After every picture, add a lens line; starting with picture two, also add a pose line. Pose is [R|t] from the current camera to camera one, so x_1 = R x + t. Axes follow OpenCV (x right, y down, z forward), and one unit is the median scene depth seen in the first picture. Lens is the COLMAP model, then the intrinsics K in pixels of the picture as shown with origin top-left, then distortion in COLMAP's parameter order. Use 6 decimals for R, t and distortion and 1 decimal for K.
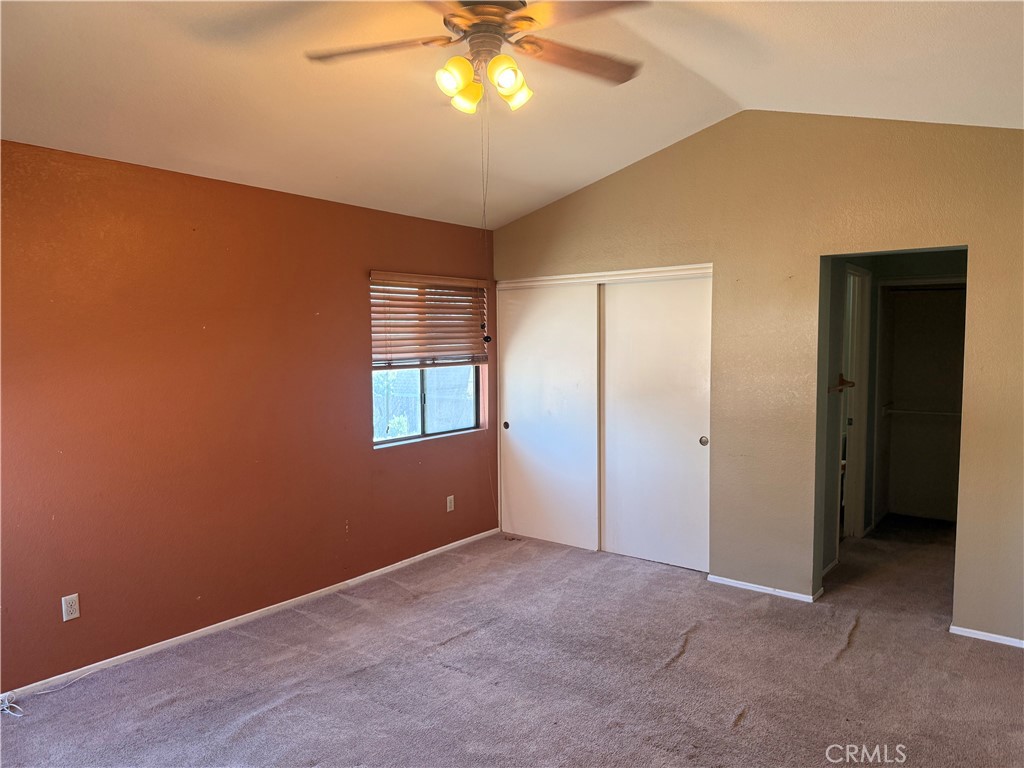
lens RADIAL K [[721.4, 0, 504.1], [0, 721.4, 380.6], [0, 0, 1]] dist [0.079251, -0.102596]
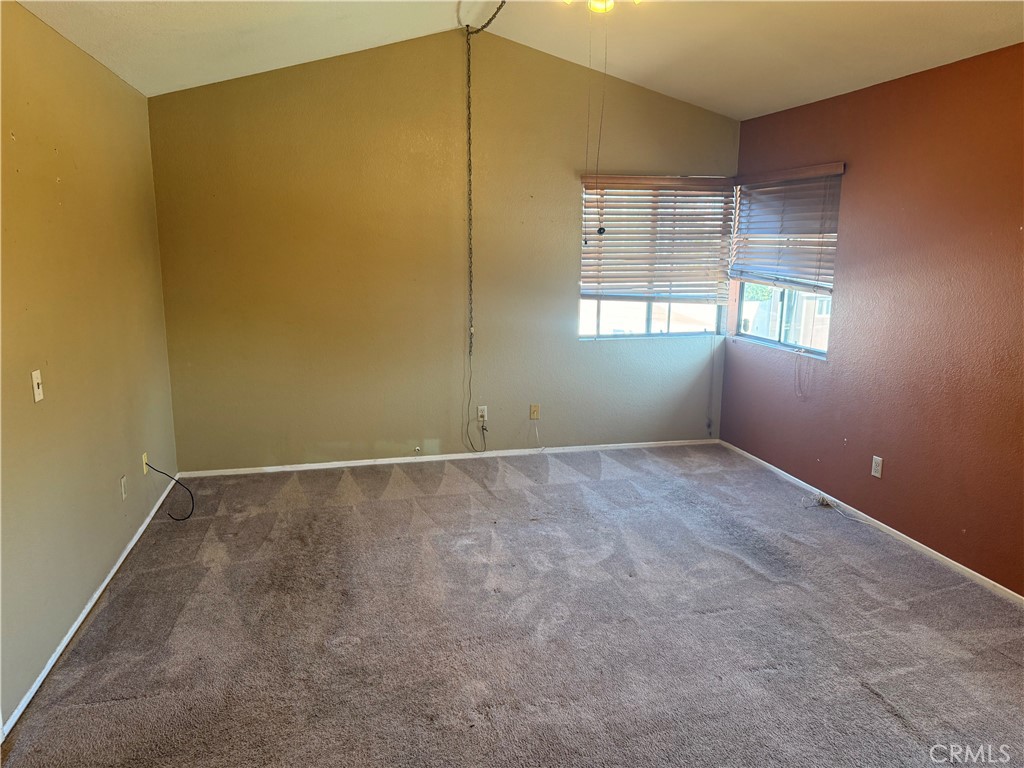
lens RADIAL K [[721.4, 0, 504.1], [0, 721.4, 380.6], [0, 0, 1]] dist [0.079251, -0.102596]
pose [[-0.604521, 0.203252, -0.770223, 0.734440], [-0.004986, 0.965916, 0.258806, -0.155142], [0.796573, 0.160294, -0.582904, 1.202711]]
